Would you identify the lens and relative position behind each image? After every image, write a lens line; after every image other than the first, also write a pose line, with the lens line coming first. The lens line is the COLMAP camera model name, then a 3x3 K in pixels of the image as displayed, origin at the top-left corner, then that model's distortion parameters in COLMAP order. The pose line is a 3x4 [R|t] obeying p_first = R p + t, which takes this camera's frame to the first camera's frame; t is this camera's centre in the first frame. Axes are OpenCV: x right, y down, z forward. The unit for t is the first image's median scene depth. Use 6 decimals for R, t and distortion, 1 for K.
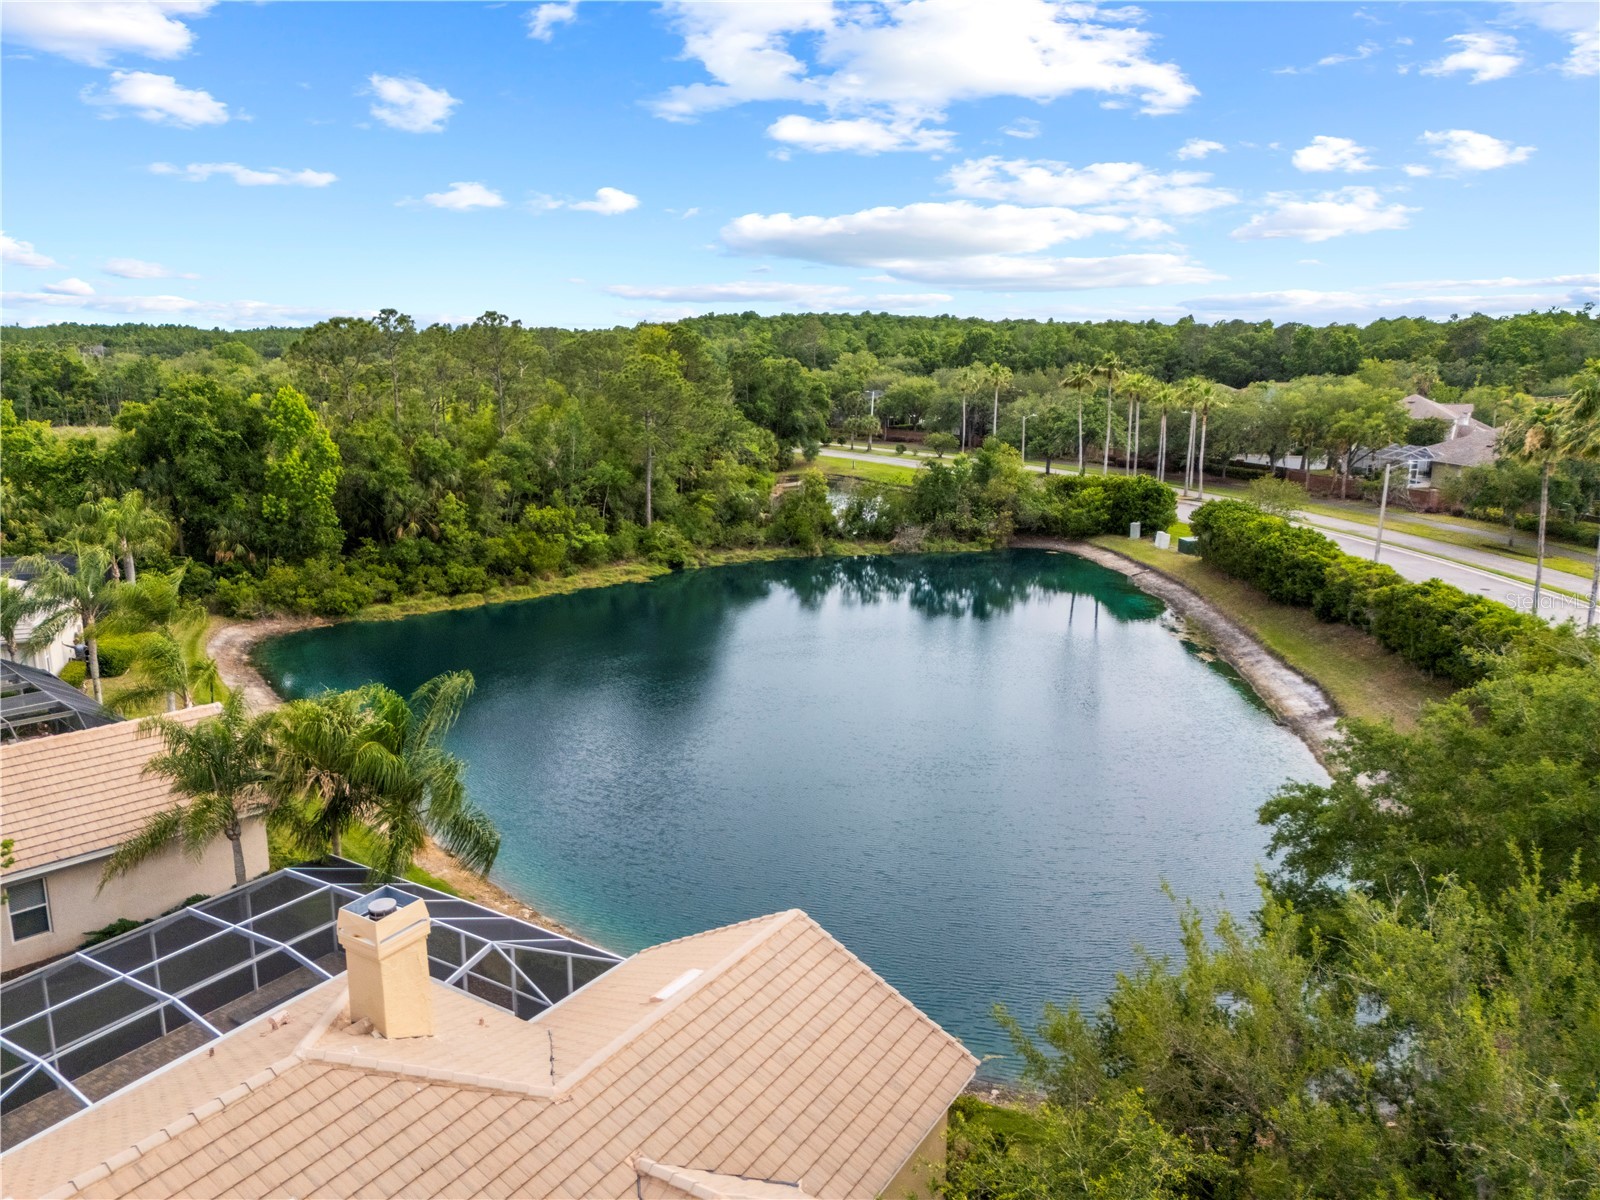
lens RADIAL K [[1176.3, 0, 800.0], [0, 1176.3, 600.0], [0, 0, 1]] dist [0.108238, -0.124779]
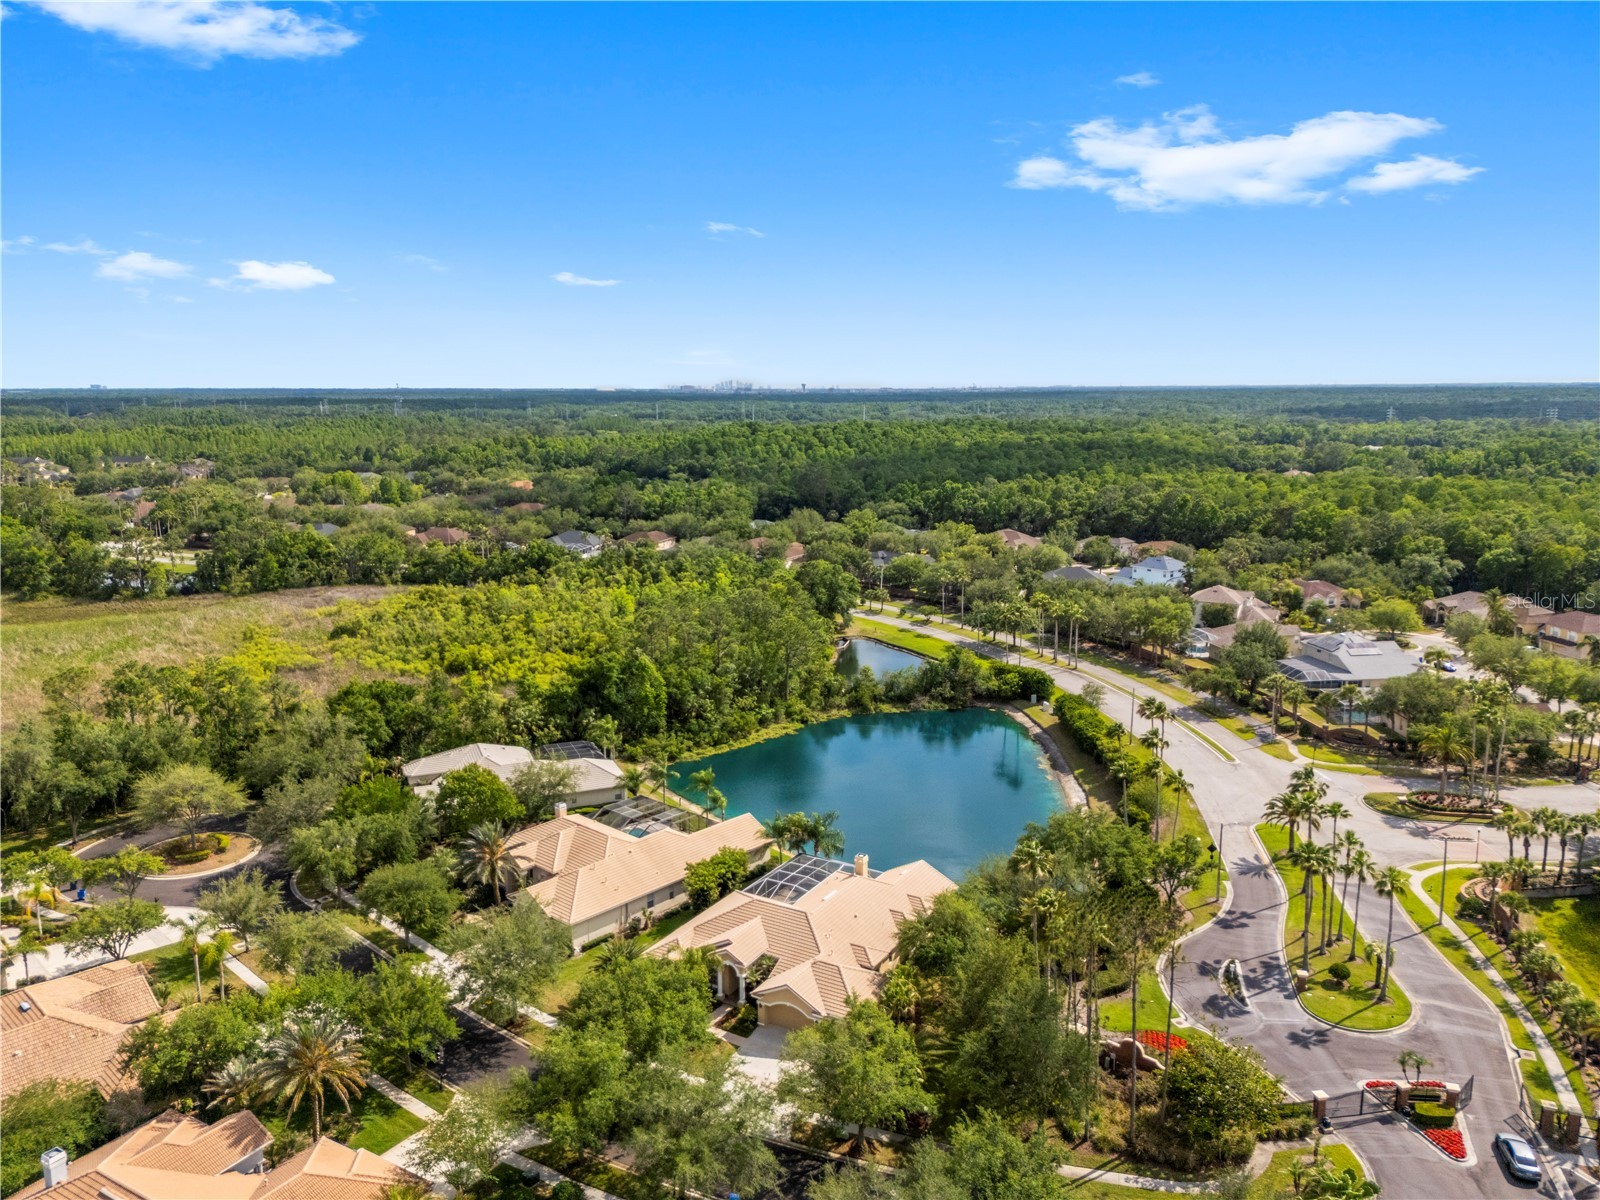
lens RADIAL K [[1176.3, 0, 800.0], [0, 1176.3, 600.0], [0, 0, 1]] dist [0.108238, -0.124779]
pose [[0.999712, -0.008504, 0.022425, -0.152706], [0.009257, 0.999390, -0.033683, -0.166083], [-0.022125, 0.033881, 0.999181, -0.989558]]
